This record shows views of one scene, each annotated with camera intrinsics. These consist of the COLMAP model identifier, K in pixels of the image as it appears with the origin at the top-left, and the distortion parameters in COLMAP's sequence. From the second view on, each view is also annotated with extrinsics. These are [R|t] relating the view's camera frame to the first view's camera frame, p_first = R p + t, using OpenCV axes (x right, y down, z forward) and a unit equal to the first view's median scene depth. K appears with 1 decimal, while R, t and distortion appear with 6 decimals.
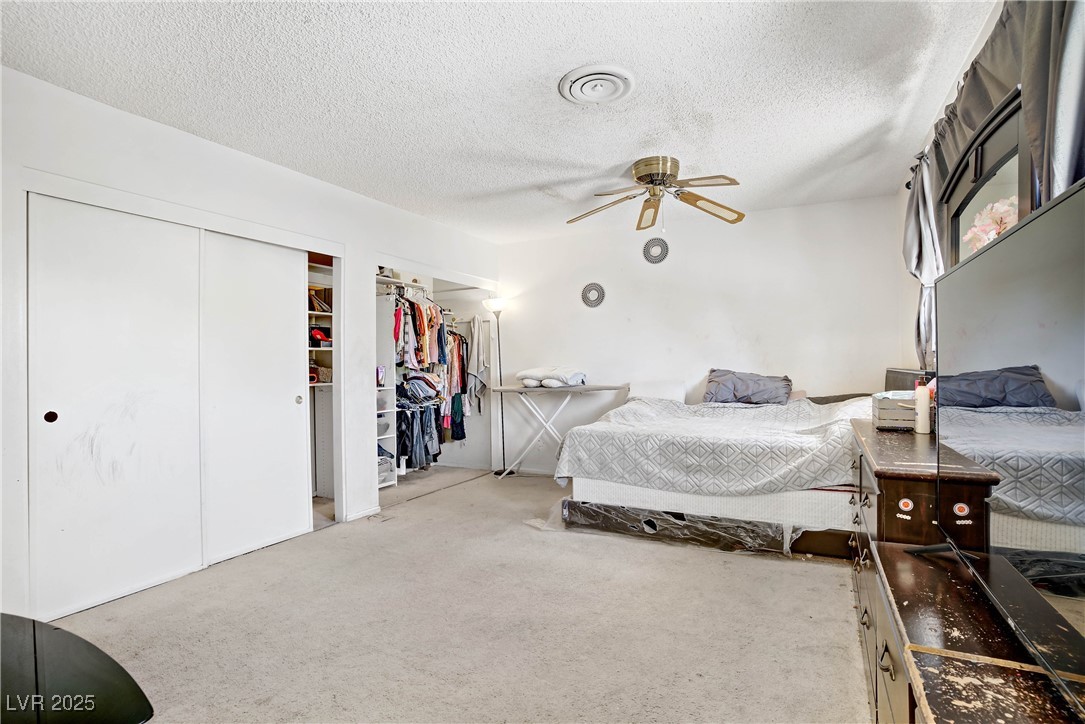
lens RADIAL K [[536.8, 0, 555.9], [0, 536.8, 361.9], [0, 0, 1]] dist [-0.073663, -0.000049]
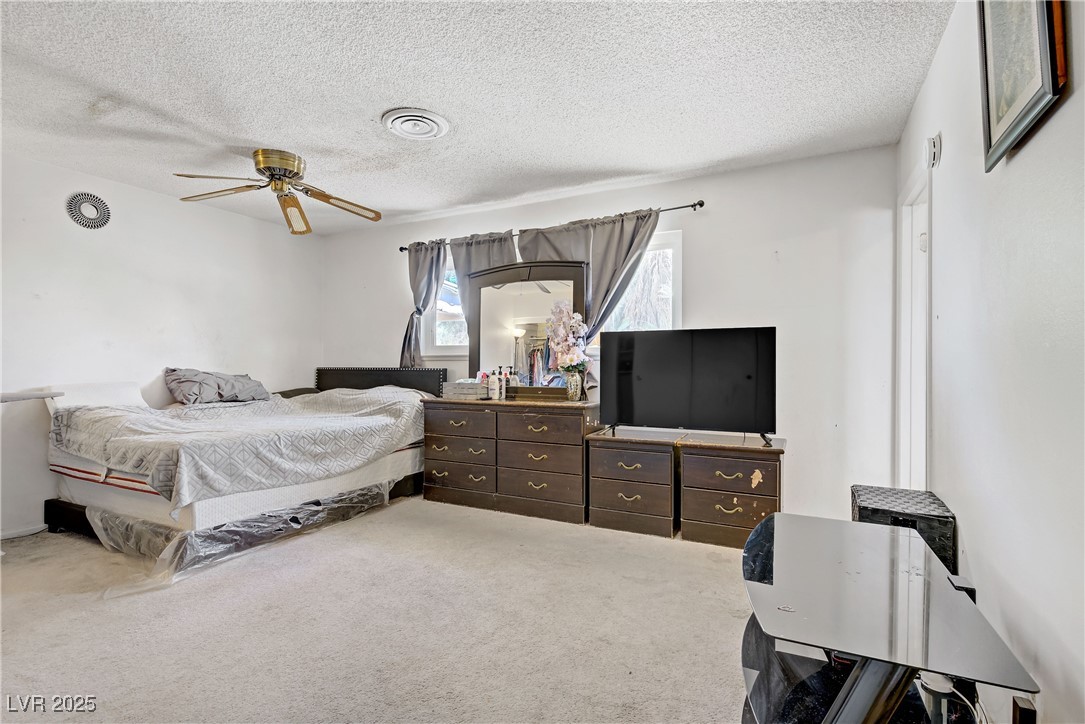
lens RADIAL K [[520.9, 0, 546.1], [0, 520.9, 363.7], [0, 0, 1]] dist [-0.001276, 0.001320]
pose [[0.002628, 0.012477, 0.999919, -0.793758], [-0.005054, 0.999910, -0.012463, 0.018525], [-0.999984, -0.005020, 0.002691, 0.514605]]
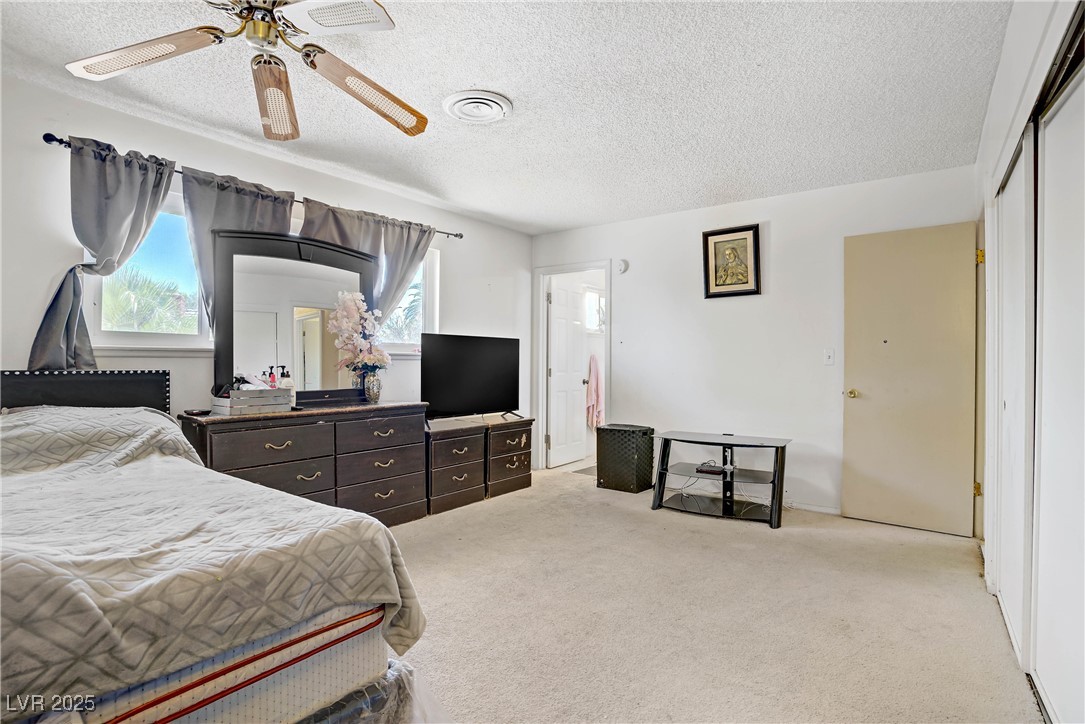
lens RADIAL K [[520.9, 0, 546.1], [0, 520.9, 363.7], [0, 0, 1]] dist [-0.001276, 0.001320]
pose [[-0.979603, 0.005355, 0.200871, -0.202095], [0.004622, 0.999981, -0.004122, 0.011325], [-0.200889, -0.003109, -0.979609, 1.489600]]
